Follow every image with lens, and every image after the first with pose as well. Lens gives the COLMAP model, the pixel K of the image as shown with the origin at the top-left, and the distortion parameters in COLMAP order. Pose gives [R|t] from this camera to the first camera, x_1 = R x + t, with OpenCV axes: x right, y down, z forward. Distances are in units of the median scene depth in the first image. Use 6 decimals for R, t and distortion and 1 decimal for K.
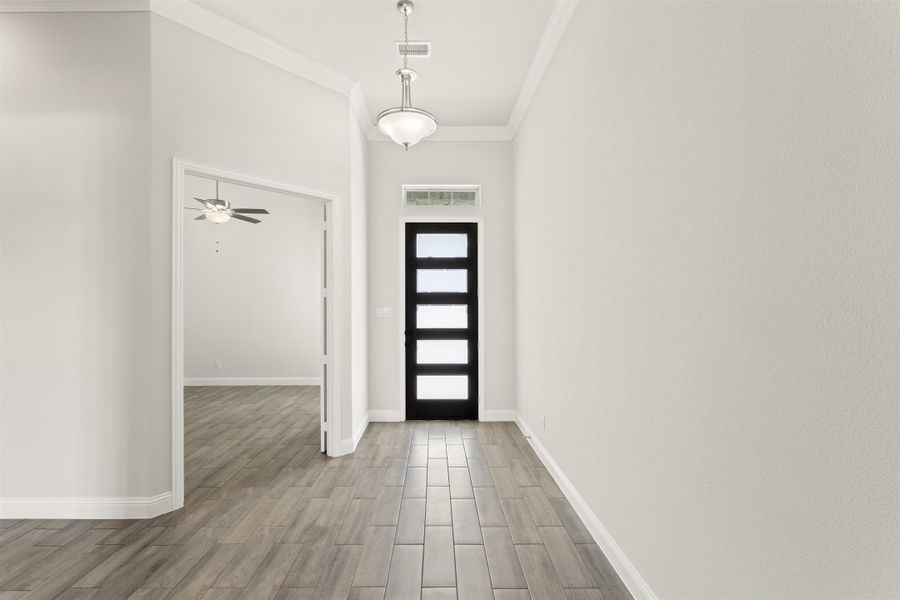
lens RADIAL K [[361.9, 0, 447.3], [0, 361.9, 302.2], [0, 0, 1]] dist [0.000225, -0.000075]
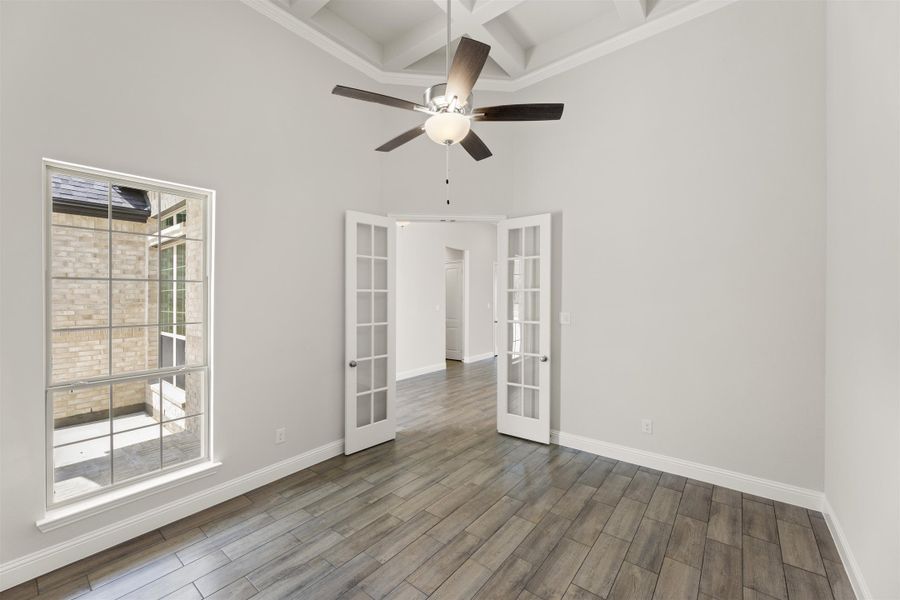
lens RADIAL K [[361.9, 0, 447.3], [0, 361.9, 302.2], [0, 0, 1]] dist [0.000225, -0.000075]
pose [[-0.740442, -0.005207, 0.672100, -1.275499], [0.000079, 0.999969, 0.007834, -0.006856], [-0.672120, 0.005854, -0.740419, 1.812323]]
